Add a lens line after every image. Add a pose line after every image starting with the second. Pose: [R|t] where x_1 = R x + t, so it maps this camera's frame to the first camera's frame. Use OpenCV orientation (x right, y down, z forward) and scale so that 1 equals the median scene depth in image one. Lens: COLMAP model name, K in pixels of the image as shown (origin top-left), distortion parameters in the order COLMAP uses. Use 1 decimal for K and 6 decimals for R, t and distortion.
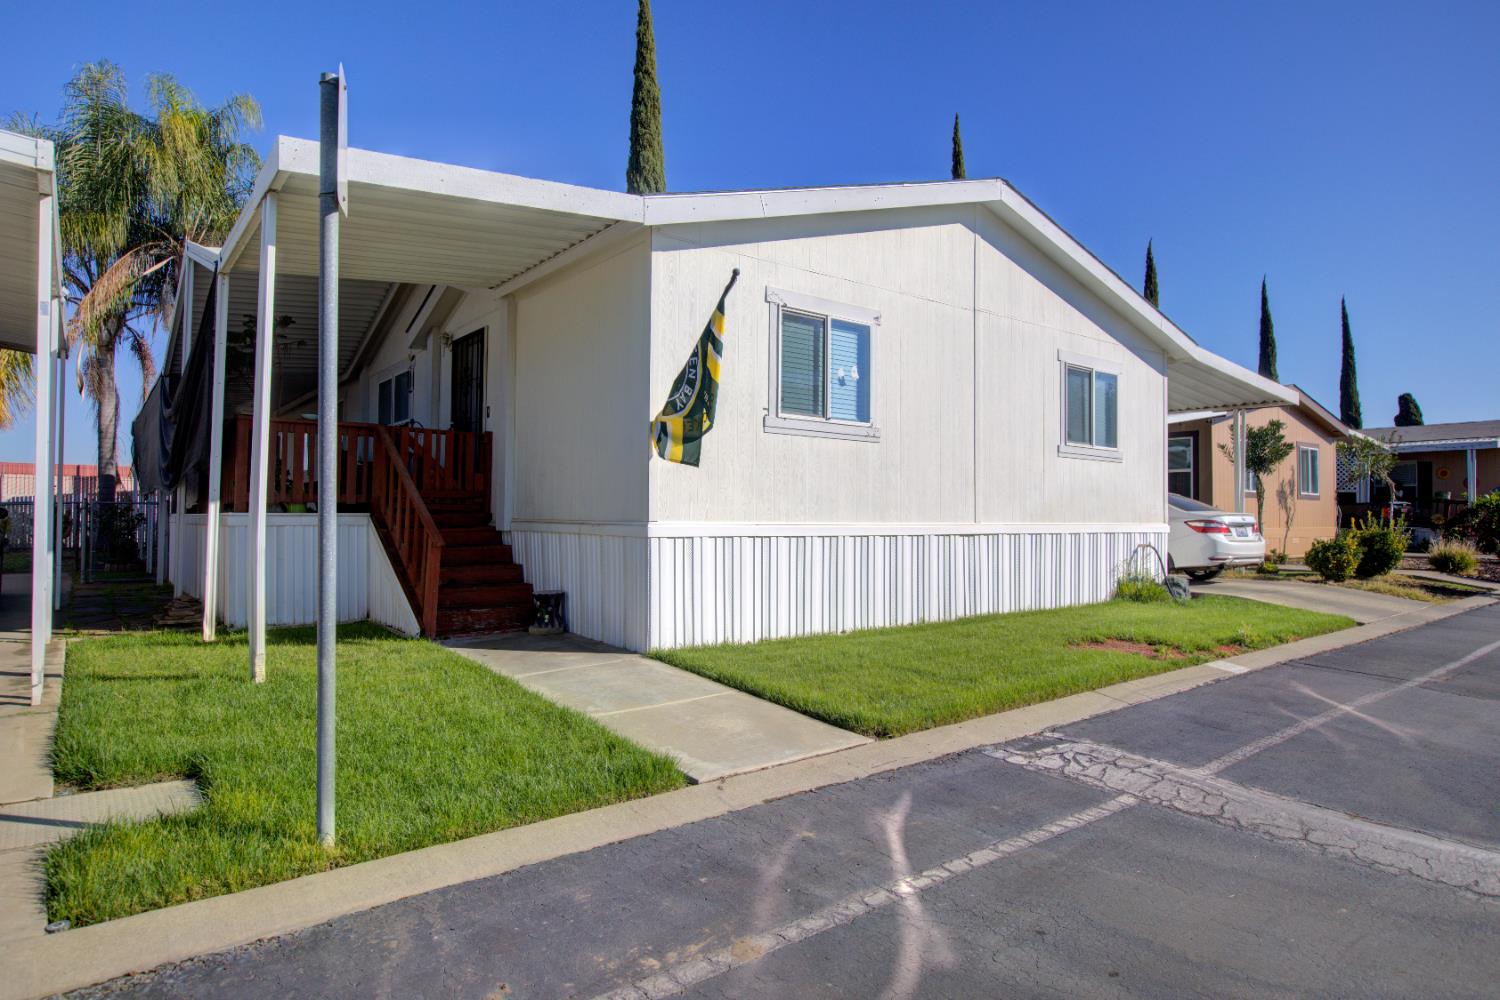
lens RADIAL K [[855.6, 0, 757.4], [0, 855.6, 489.6], [0, 0, 1]] dist [-0.020925, 0.000426]
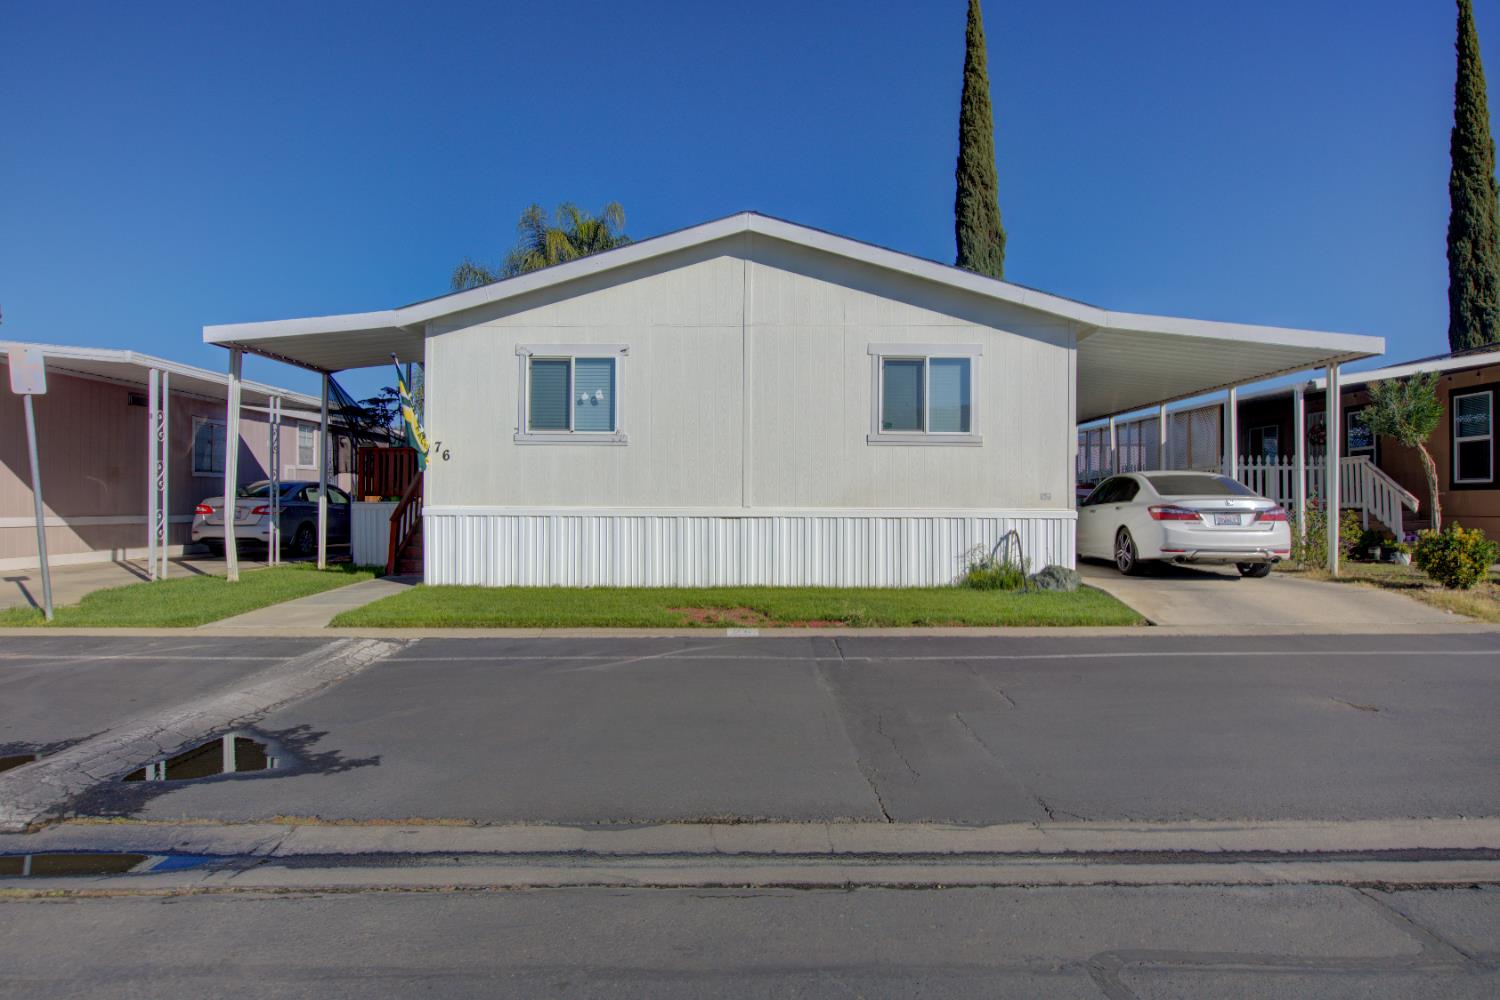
lens RADIAL K [[855.6, 0, 758.4], [0, 855.6, 496.4], [0, 0, 1]] dist [-0.020925, 0.000426]
pose [[0.789479, -0.009673, -0.613701, 0.980989], [0.022395, 0.999664, 0.013053, 0.008773], [0.613369, -0.024049, 0.789430, 0.081111]]
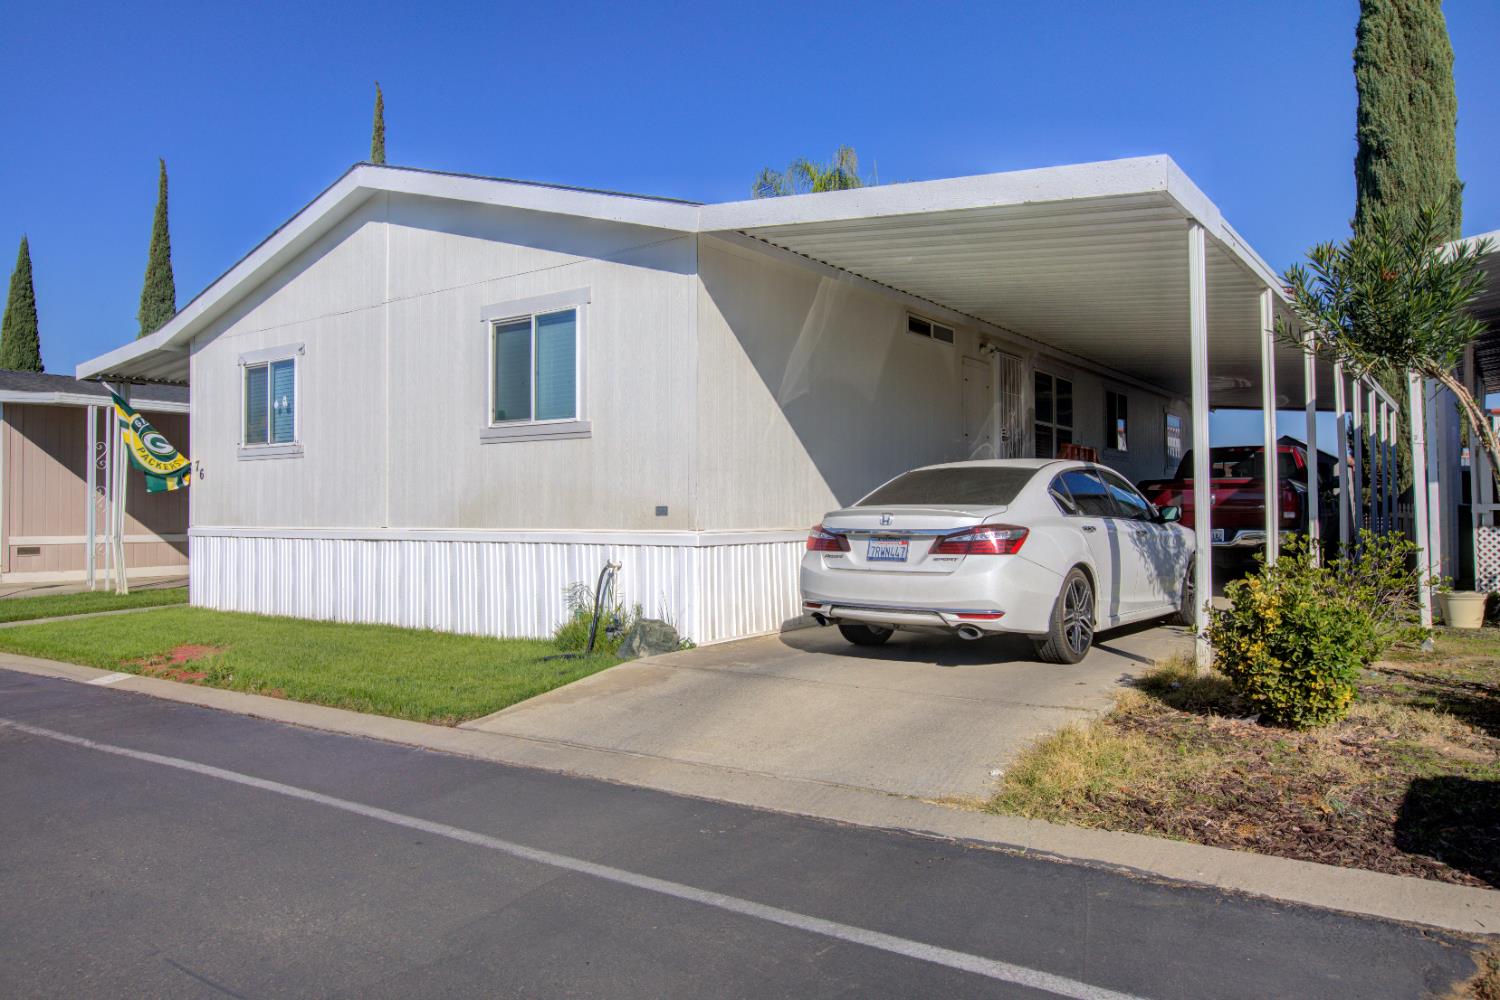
lens RADIAL K [[1056.6, 0, 747.8], [0, 1056.6, 509.0], [0, 0, 1]] dist [-0.004182, 0.001383]
pose [[0.266862, -0.025676, -0.963393, 1.479754], [0.026568, 0.999461, -0.019278, 0.050914], [0.963368, -0.020451, 0.267400, 1.064586]]
